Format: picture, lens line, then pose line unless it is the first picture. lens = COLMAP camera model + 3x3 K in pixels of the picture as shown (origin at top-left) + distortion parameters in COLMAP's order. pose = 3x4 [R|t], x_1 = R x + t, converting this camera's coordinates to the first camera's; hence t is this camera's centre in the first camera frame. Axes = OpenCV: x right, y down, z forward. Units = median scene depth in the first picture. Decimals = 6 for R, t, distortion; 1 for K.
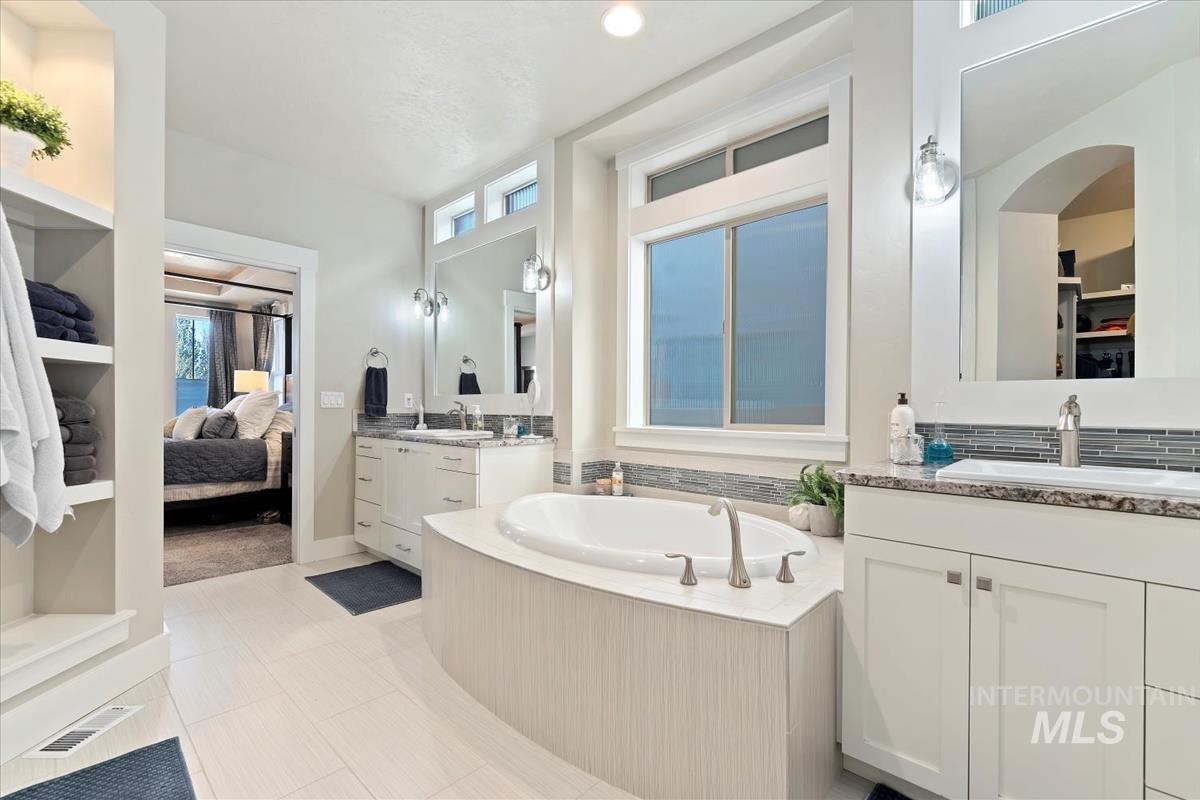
lens RADIAL K [[522.1, 0, 609.9], [0, 522.1, 408.0], [0, 0, 1]] dist [0.003800, 0.000089]
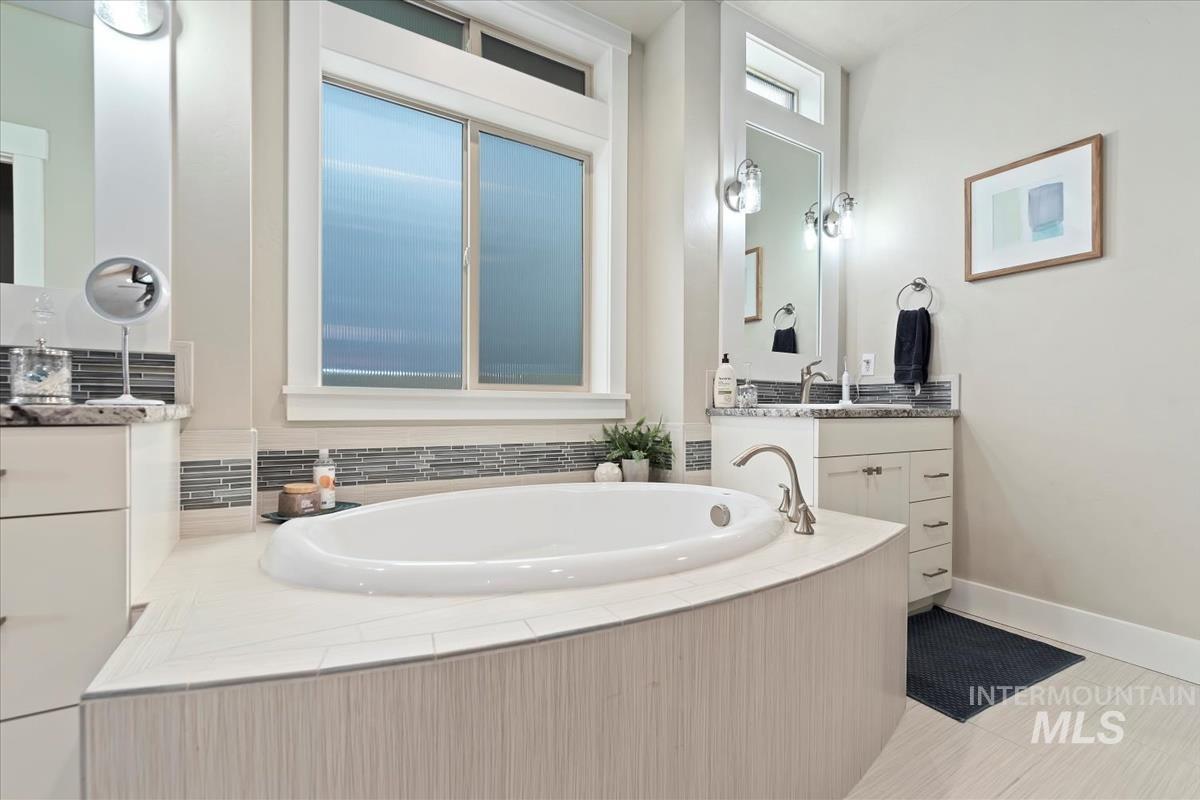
lens RADIAL K [[522.1, 0, 599.0], [0, 522.1, 408.3], [0, 0, 1]] dist [0.003800, 0.000089]
pose [[0.270833, -0.005073, 0.962613, -0.451848], [-0.003035, 0.999977, 0.006124, 0.059246], [-0.962622, -0.004580, 0.270811, 0.594048]]
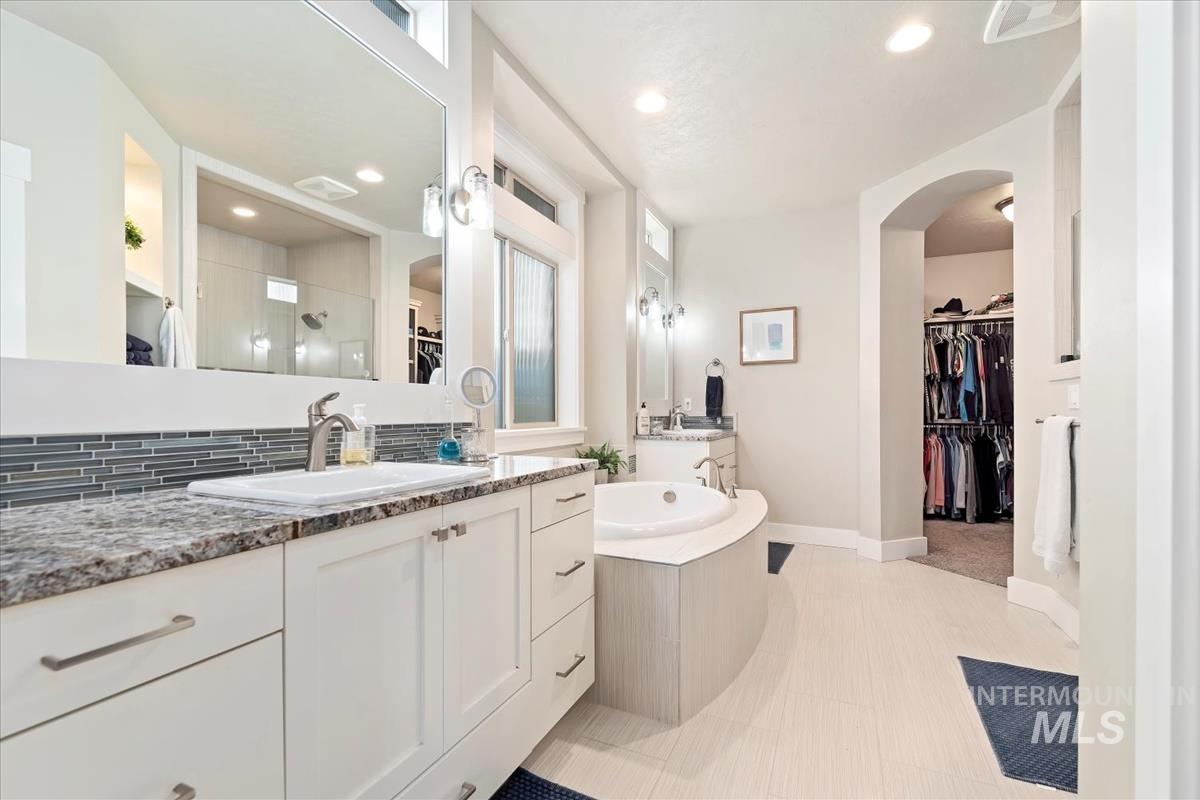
lens RADIAL K [[522.1, 0, 603.2], [0, 522.1, 414.5], [0, 0, 1]] dist [0.003800, 0.000089]
pose [[-0.314867, -0.008132, 0.949101, -0.849784], [0.004134, 0.999942, 0.009939, -0.000932], [-0.949127, 0.007053, -0.314815, 1.126608]]
